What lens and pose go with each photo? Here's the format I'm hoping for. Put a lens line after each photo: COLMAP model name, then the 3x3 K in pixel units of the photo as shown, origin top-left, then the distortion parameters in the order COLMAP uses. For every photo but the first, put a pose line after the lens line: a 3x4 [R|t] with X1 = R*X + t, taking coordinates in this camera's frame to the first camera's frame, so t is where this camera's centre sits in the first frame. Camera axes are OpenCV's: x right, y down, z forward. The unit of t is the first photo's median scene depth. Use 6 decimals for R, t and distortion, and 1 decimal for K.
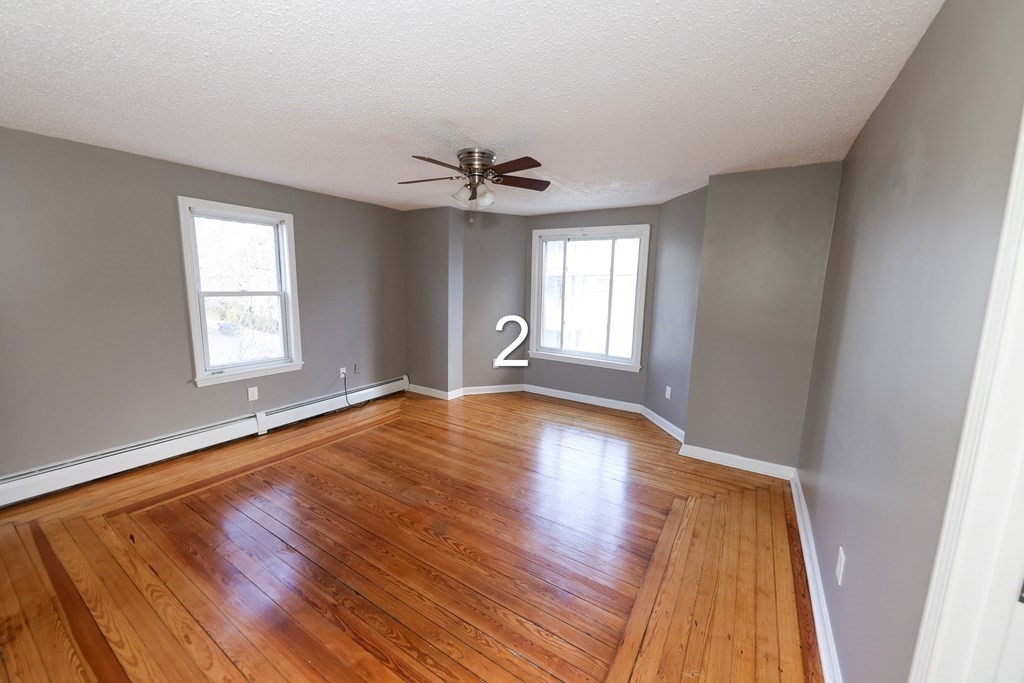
lens RADIAL K [[393.6, 0, 504.5], [0, 393.6, 336.8], [0, 0, 1]] dist [0.007448, -0.000689]
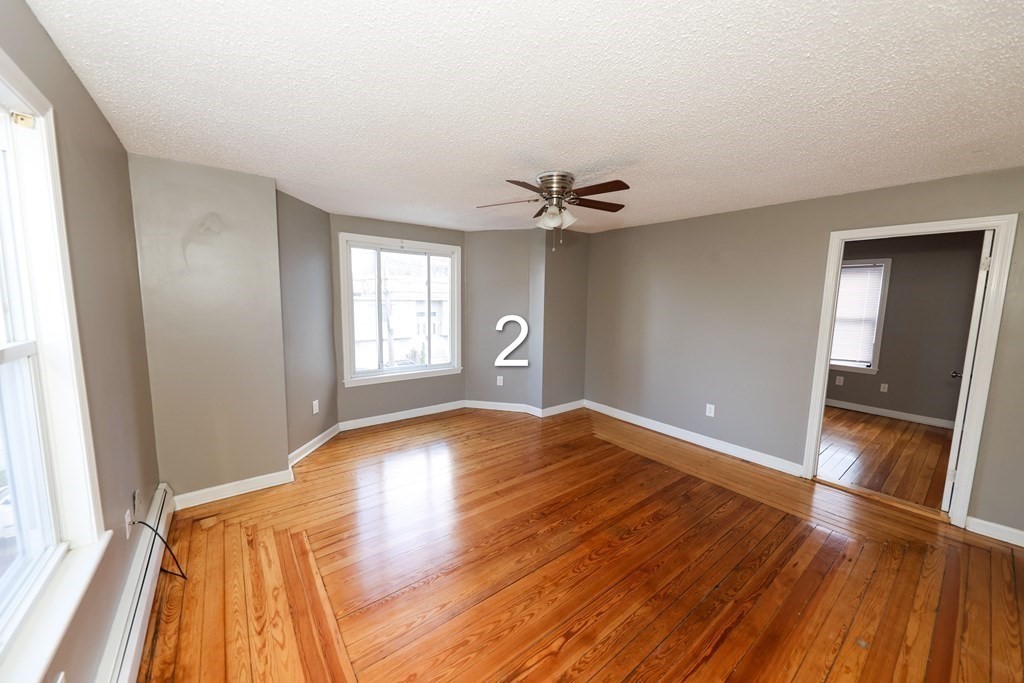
lens RADIAL K [[365.7, 0, 511.4], [0, 365.7, 343.9], [0, 0, 1]] dist [-0.000167, -0.000484]
pose [[0.337428, -0.140005, 0.930882, -0.856313], [0.125020, 0.986783, 0.103095, -0.123373], [-0.933013, 0.081591, 0.350472, 0.671110]]
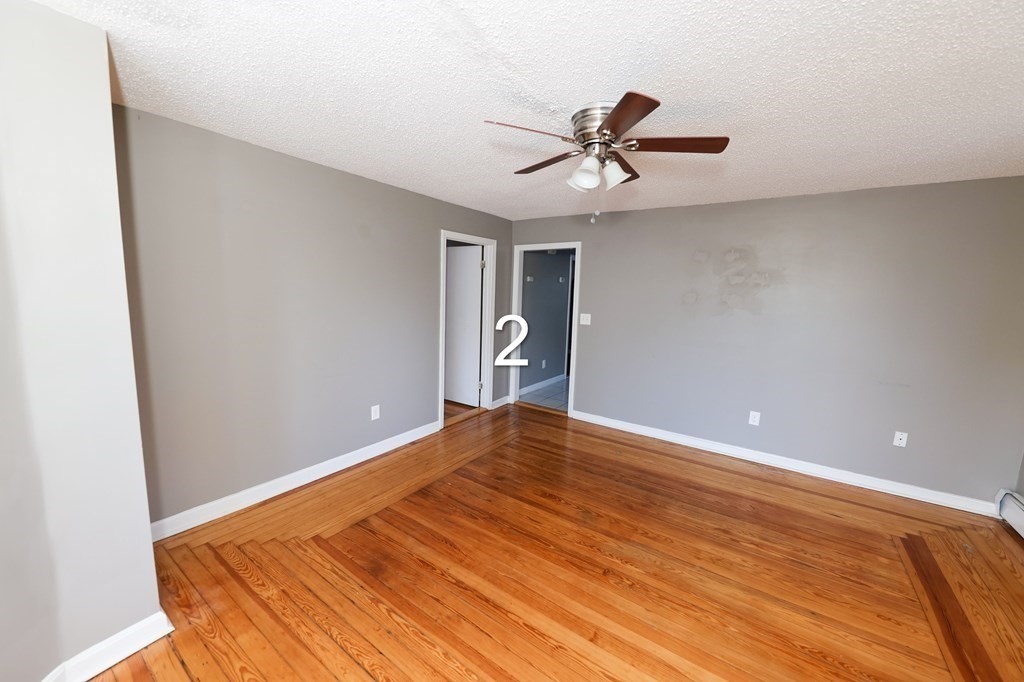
lens RADIAL K [[393.6, 0, 504.6], [0, 393.6, 334.1], [0, 0, 1]] dist [0.007448, -0.000689]
pose [[-0.997759, -0.057674, 0.033929, 0.047436], [-0.046993, 0.964927, 0.258279, -0.213019], [-0.047635, 0.256106, -0.965474, 1.475531]]
